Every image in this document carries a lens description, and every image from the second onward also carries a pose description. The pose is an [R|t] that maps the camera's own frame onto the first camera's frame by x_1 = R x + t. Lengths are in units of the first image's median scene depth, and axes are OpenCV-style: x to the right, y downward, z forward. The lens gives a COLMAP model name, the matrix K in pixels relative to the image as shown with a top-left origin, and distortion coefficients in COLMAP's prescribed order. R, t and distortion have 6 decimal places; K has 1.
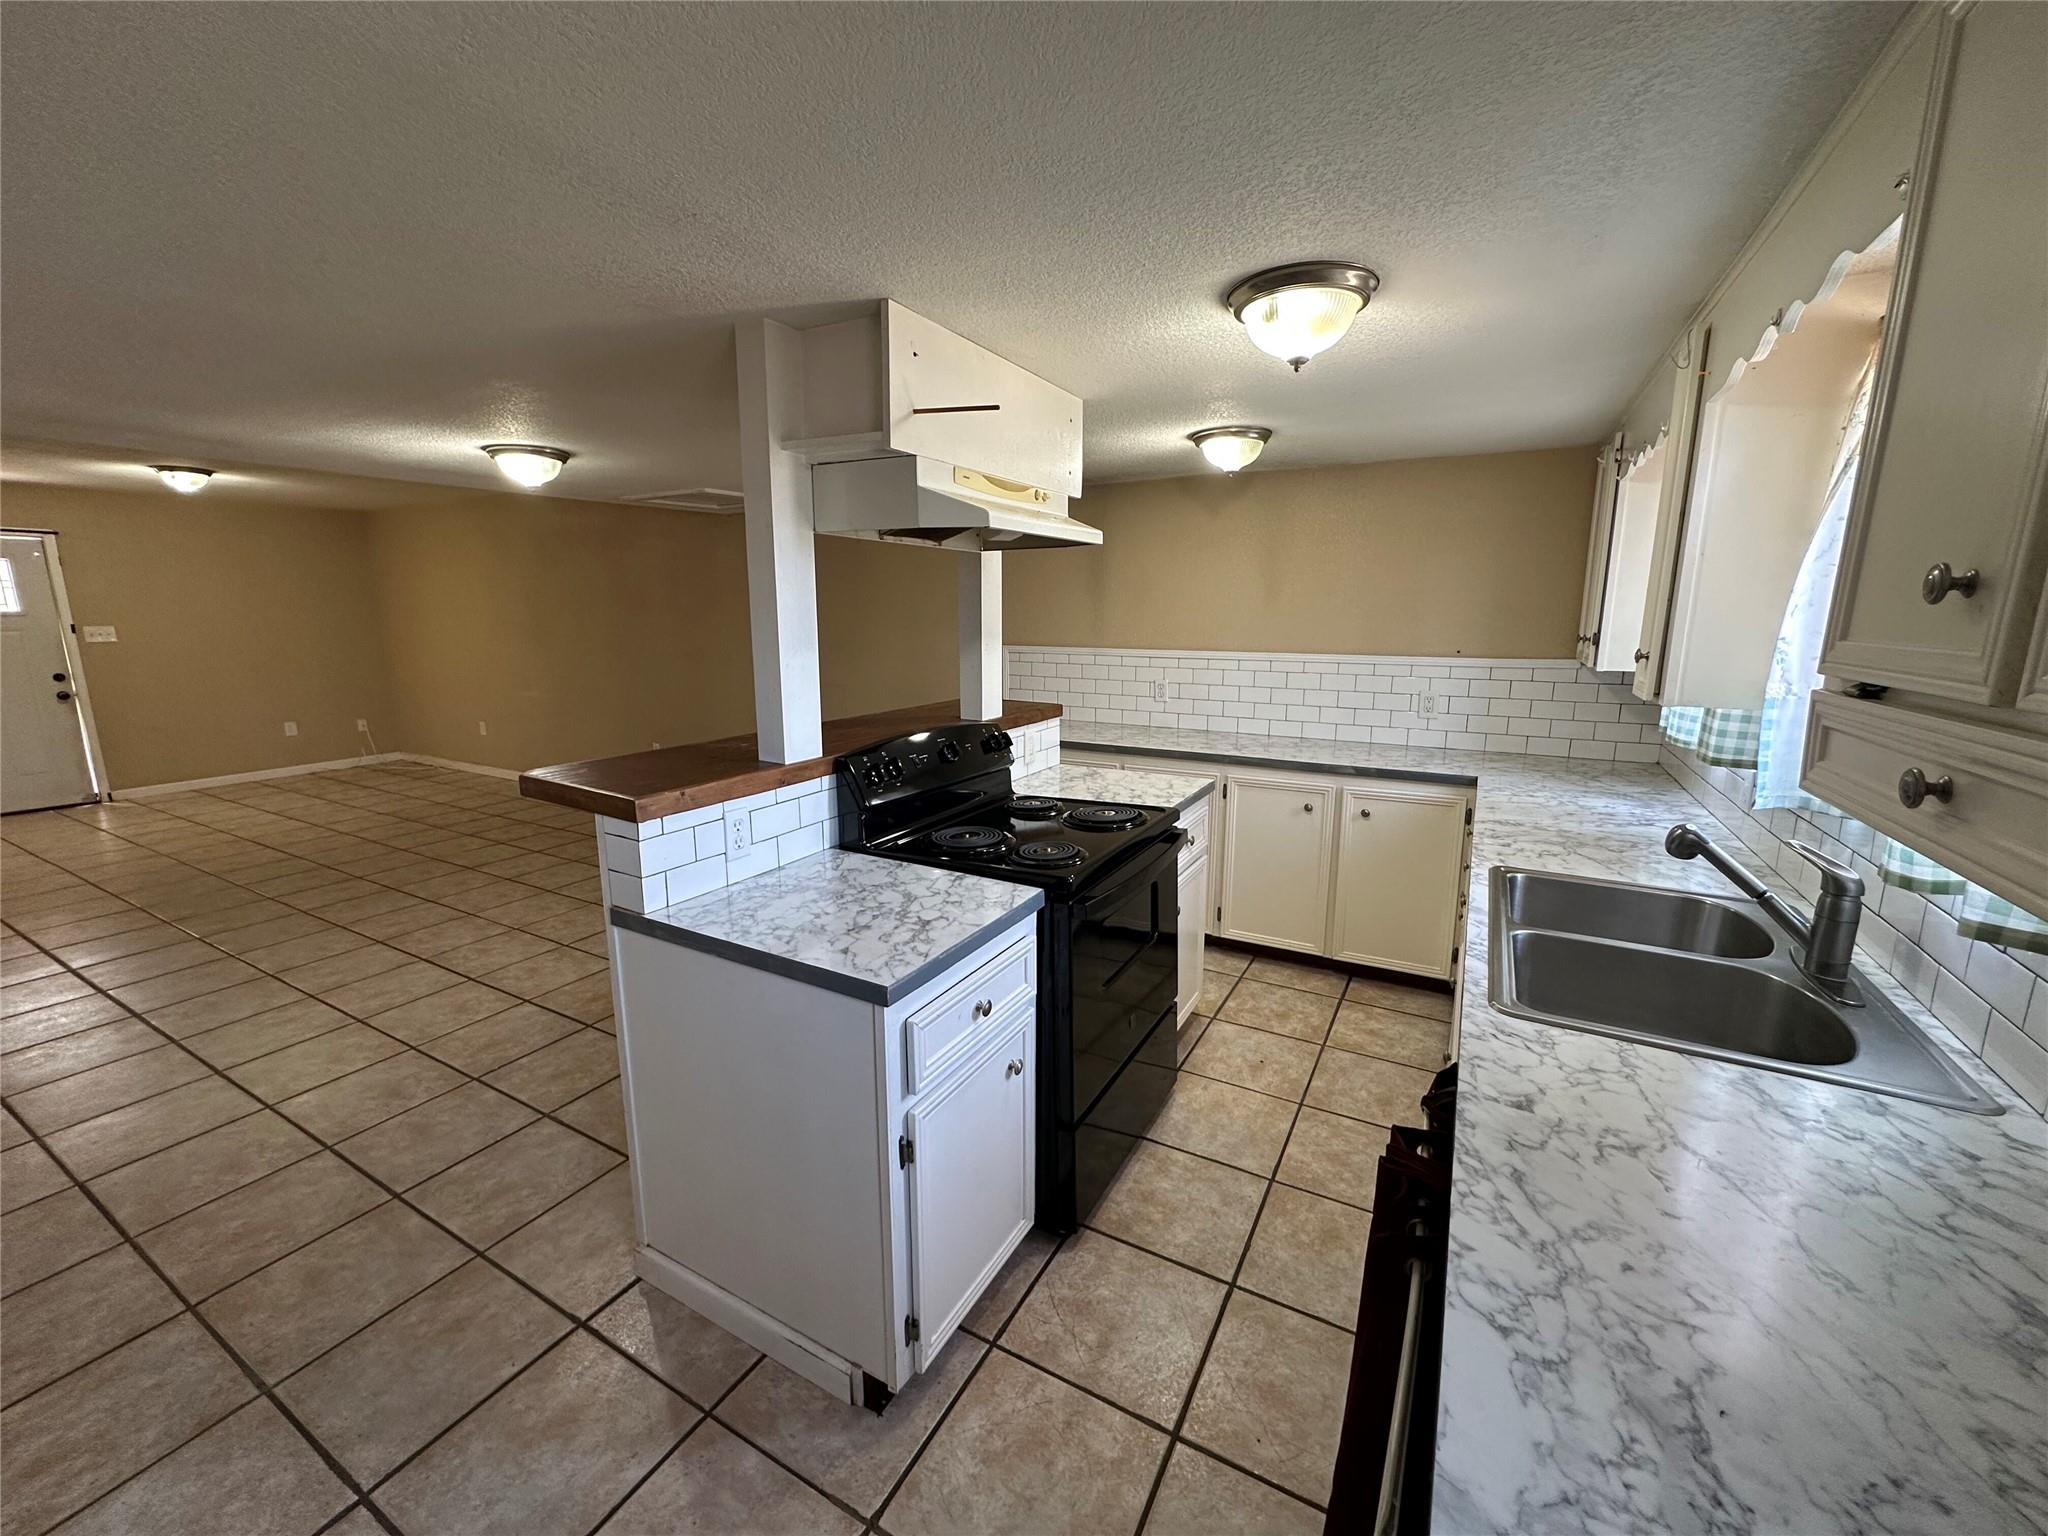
lens RADIAL K [[814.8, 0, 1031.8], [0, 814.8, 763.5], [0, 0, 1]] dist [-0.002204, 0.000670]
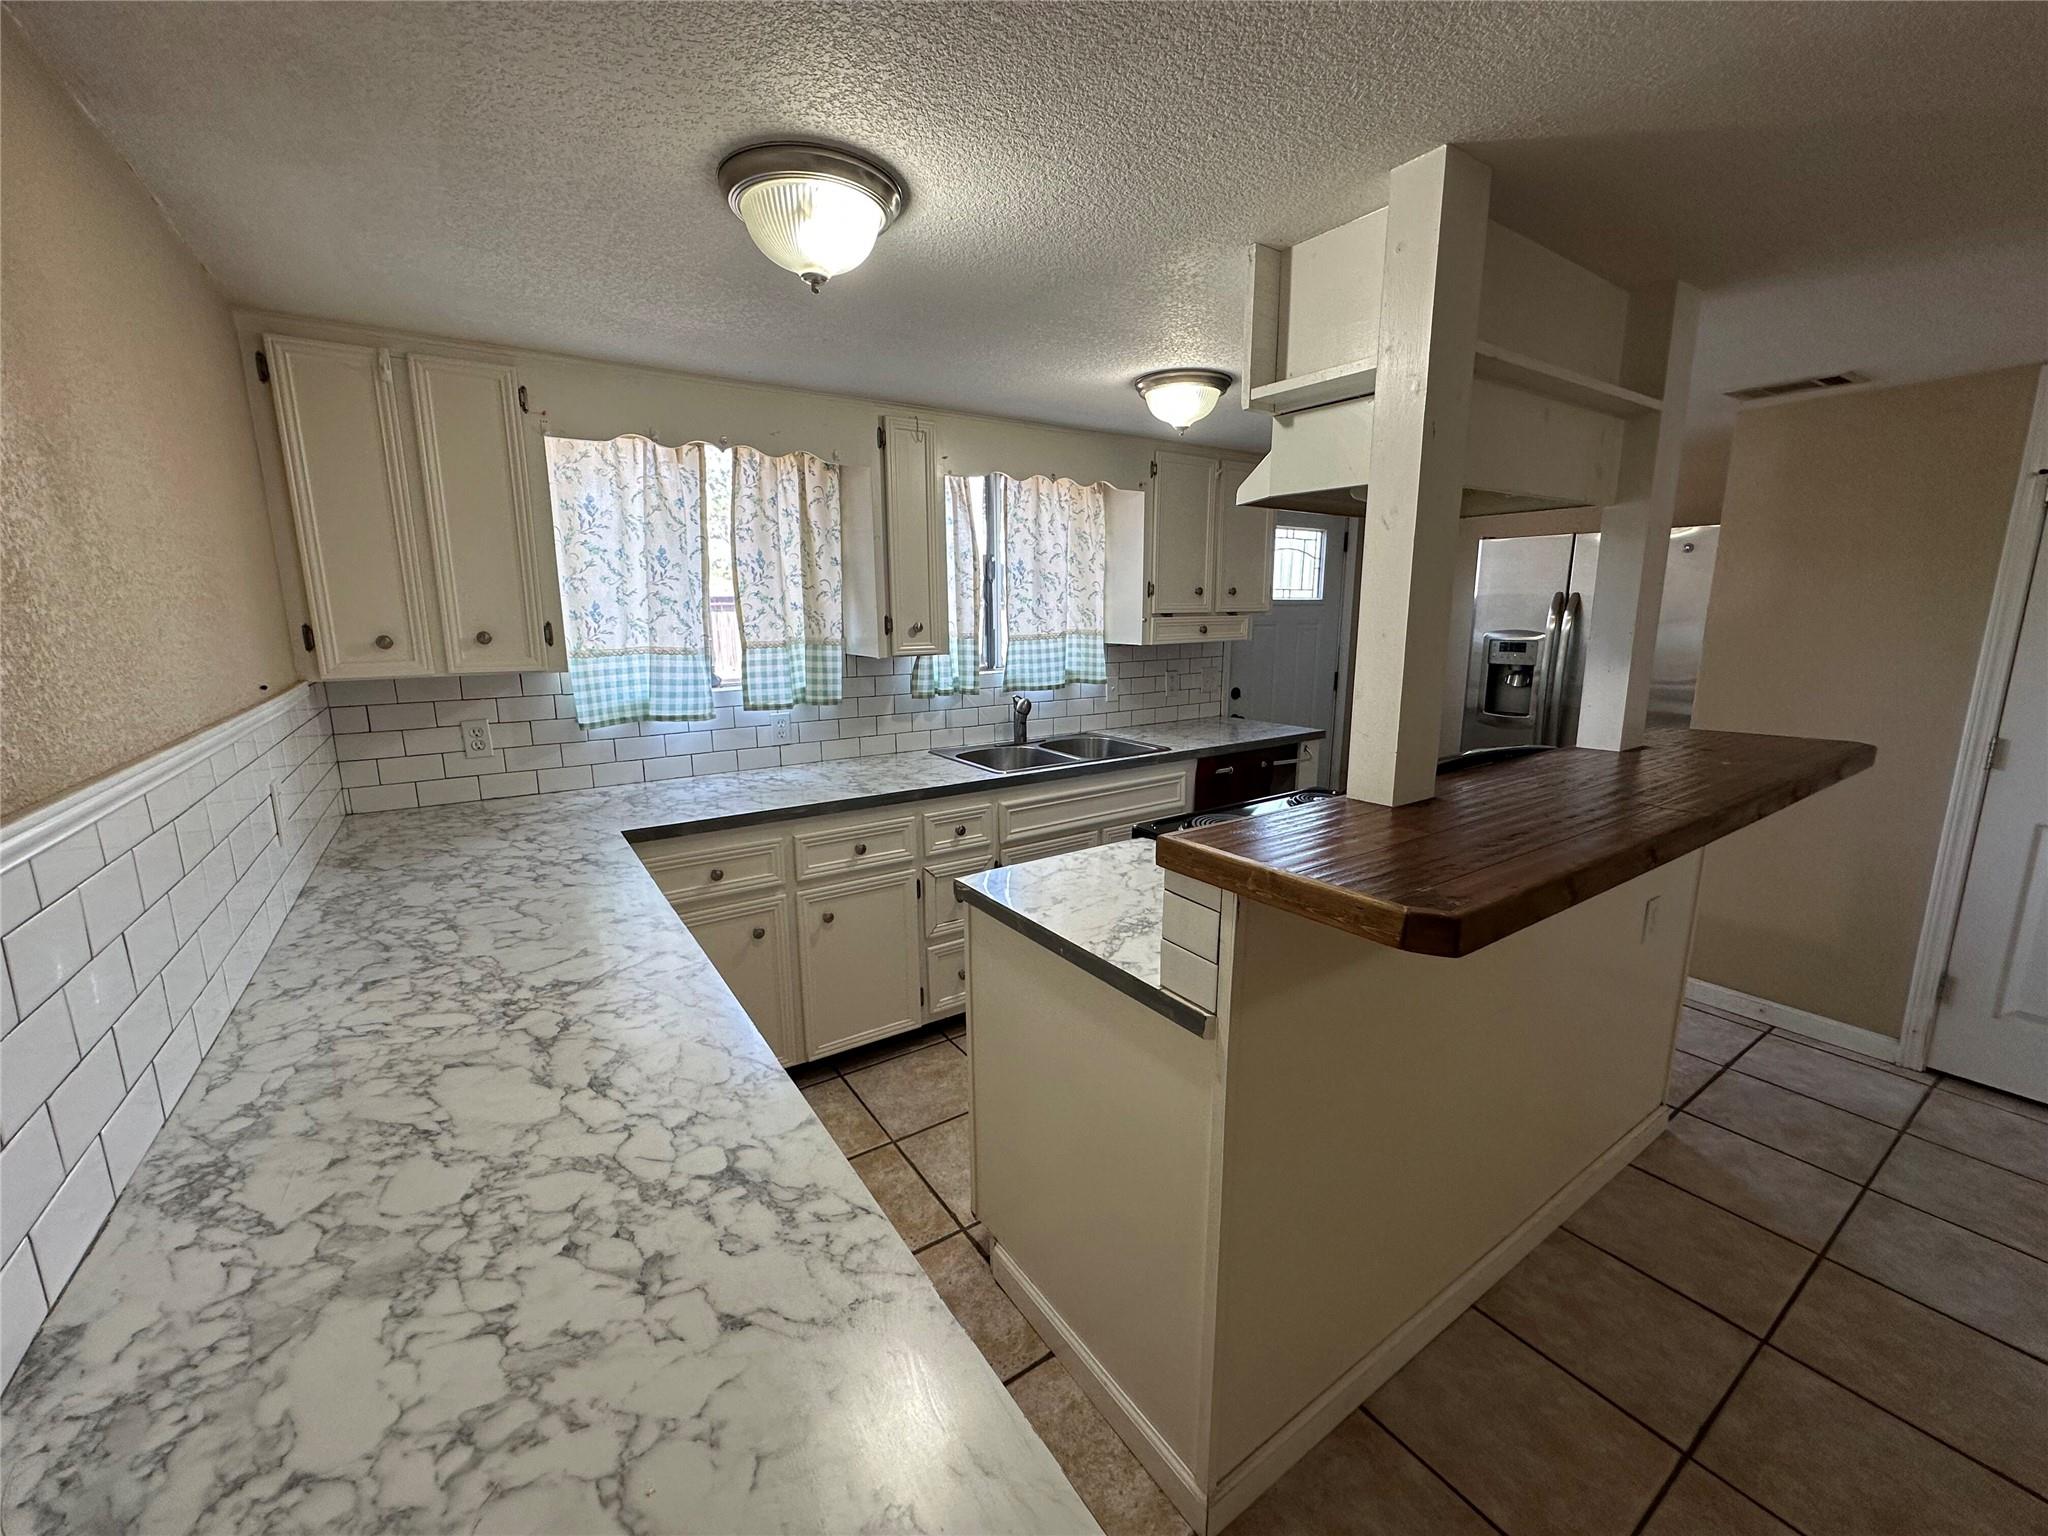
lens RADIAL K [[814.8, 0, 1016.5], [0, 814.8, 760.0], [0, 0, 1]] dist [-0.002204, 0.000670]
pose [[0.454185, -0.168168, 0.874892, -0.437220], [0.175935, 0.979615, 0.096964, -0.080400], [-0.873363, 0.109885, 0.474513, 0.535536]]
